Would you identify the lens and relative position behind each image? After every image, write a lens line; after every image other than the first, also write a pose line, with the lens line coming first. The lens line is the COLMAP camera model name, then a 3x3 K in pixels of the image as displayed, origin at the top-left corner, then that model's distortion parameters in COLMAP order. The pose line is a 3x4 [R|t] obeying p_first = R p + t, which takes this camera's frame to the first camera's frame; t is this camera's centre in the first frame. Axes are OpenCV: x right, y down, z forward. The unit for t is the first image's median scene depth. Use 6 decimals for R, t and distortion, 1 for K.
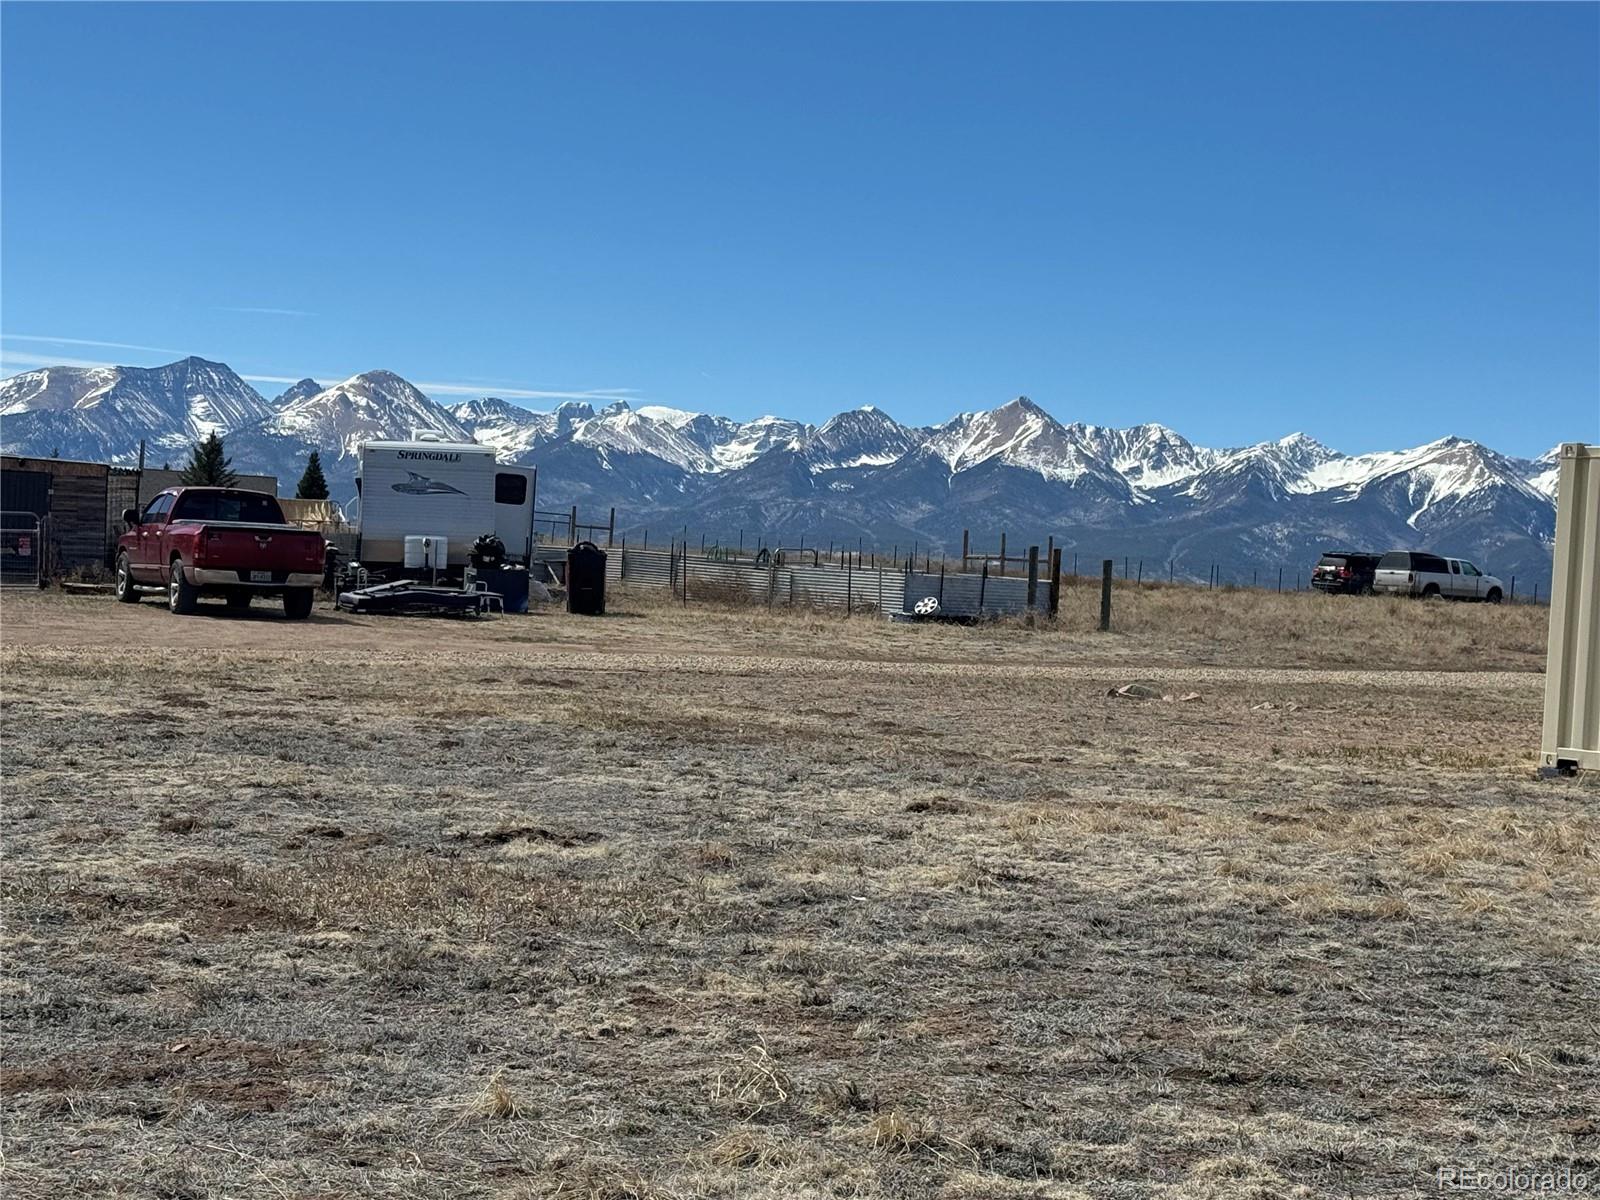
lens RADIAL K [[3026.1, 0, 795.9], [0, 3026.1, 599.2], [0, 0, 1]] dist [0.163488, -0.175919]
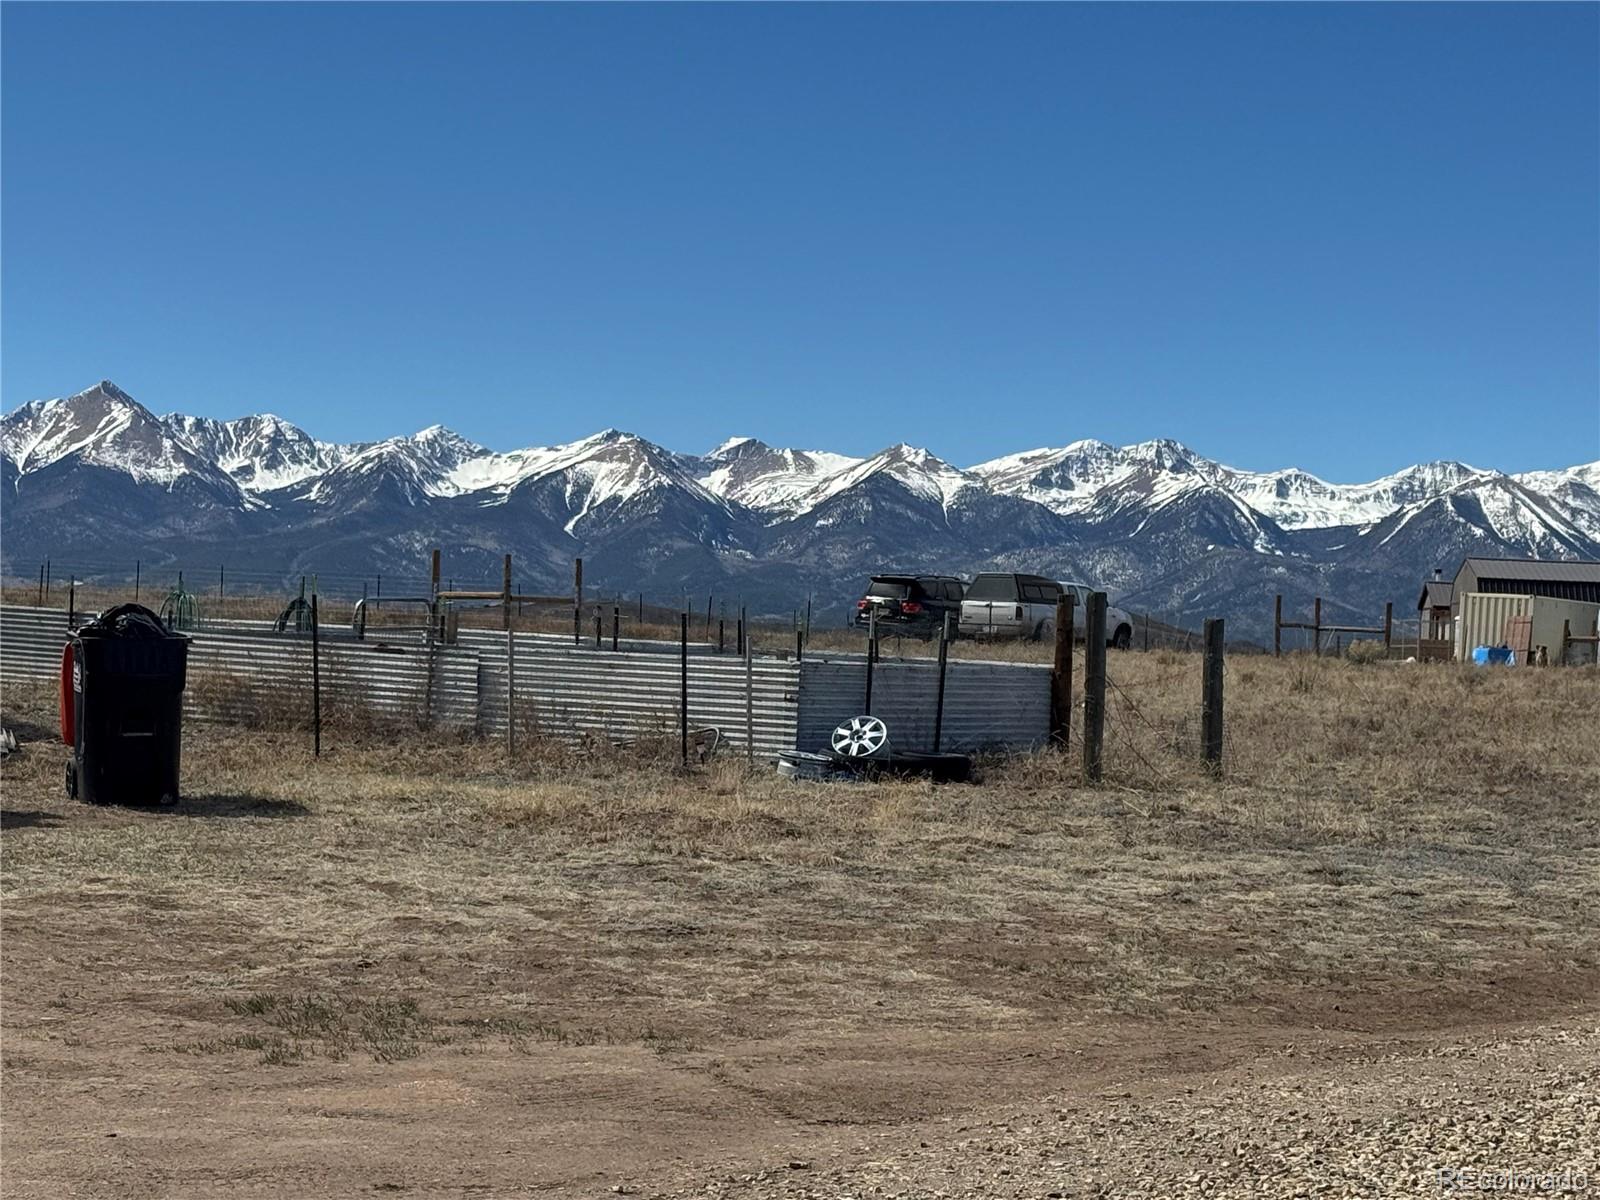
lens RADIAL K [[3519.6, 0, 769.8], [0, 3519.6, 600.1], [0, 0, 1]] dist [0.127493, 0.108052]
pose [[0.964907, -0.016265, 0.262086, -0.093154], [0.017801, 0.999835, -0.003486, -0.014671], [-0.261987, 0.008030, 0.965038, 0.500615]]
